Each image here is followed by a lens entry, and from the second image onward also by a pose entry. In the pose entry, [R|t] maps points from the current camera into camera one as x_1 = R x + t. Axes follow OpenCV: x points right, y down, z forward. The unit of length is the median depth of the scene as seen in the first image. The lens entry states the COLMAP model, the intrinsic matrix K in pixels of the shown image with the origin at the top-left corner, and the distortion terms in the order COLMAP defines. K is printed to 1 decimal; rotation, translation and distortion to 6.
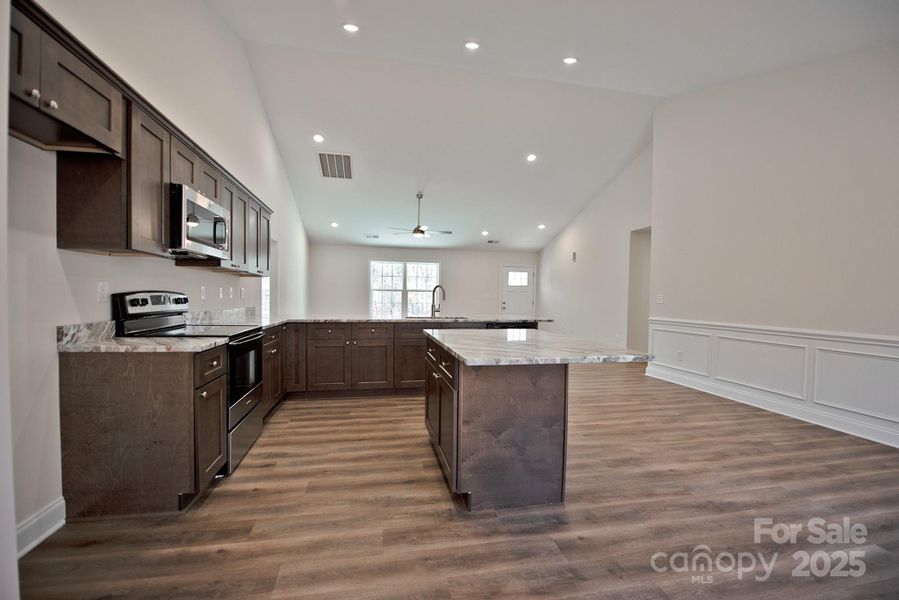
lens RADIAL K [[360.7, 0, 442.7], [0, 360.7, 299.1], [0, 0, 1]] dist [-0.019089, -0.000375]
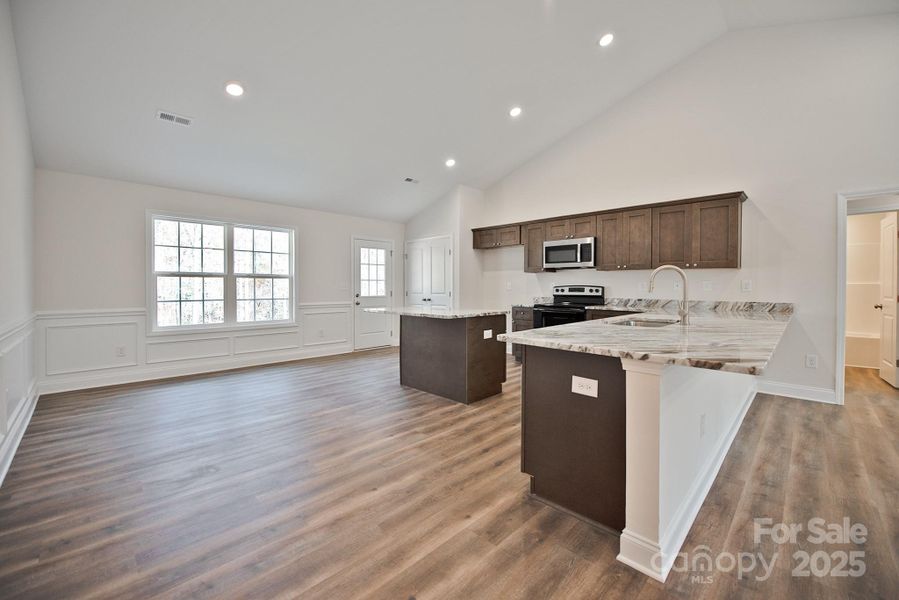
lens RADIAL K [[360.7, 0, 444.0], [0, 360.7, 281.8], [0, 0, 1]] dist [-0.019089, -0.000375]
pose [[-0.822507, -0.021819, -0.568336, 0.984634], [-0.016272, 0.999758, -0.014833, -0.000346], [0.568522, -0.002953, -0.822663, 2.126350]]
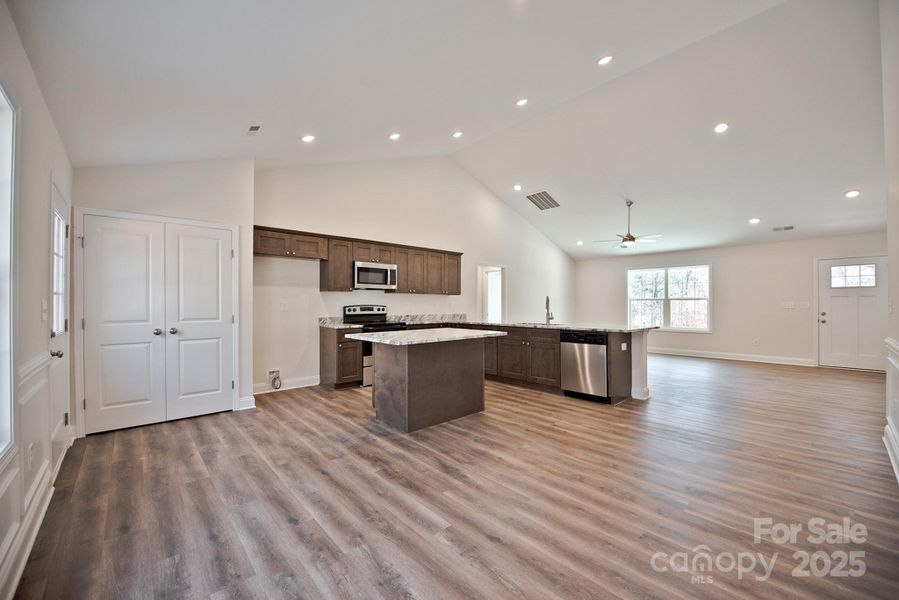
lens RADIAL K [[360.7, 0, 457.1], [0, 360.7, 295.5], [0, 0, 1]] dist [-0.019089, -0.000375]
pose [[0.532803, -0.033777, -0.845565, 1.374180], [0.001254, 0.999234, -0.039125, 0.005807], [0.846238, 0.019786, 0.532437, 0.232715]]
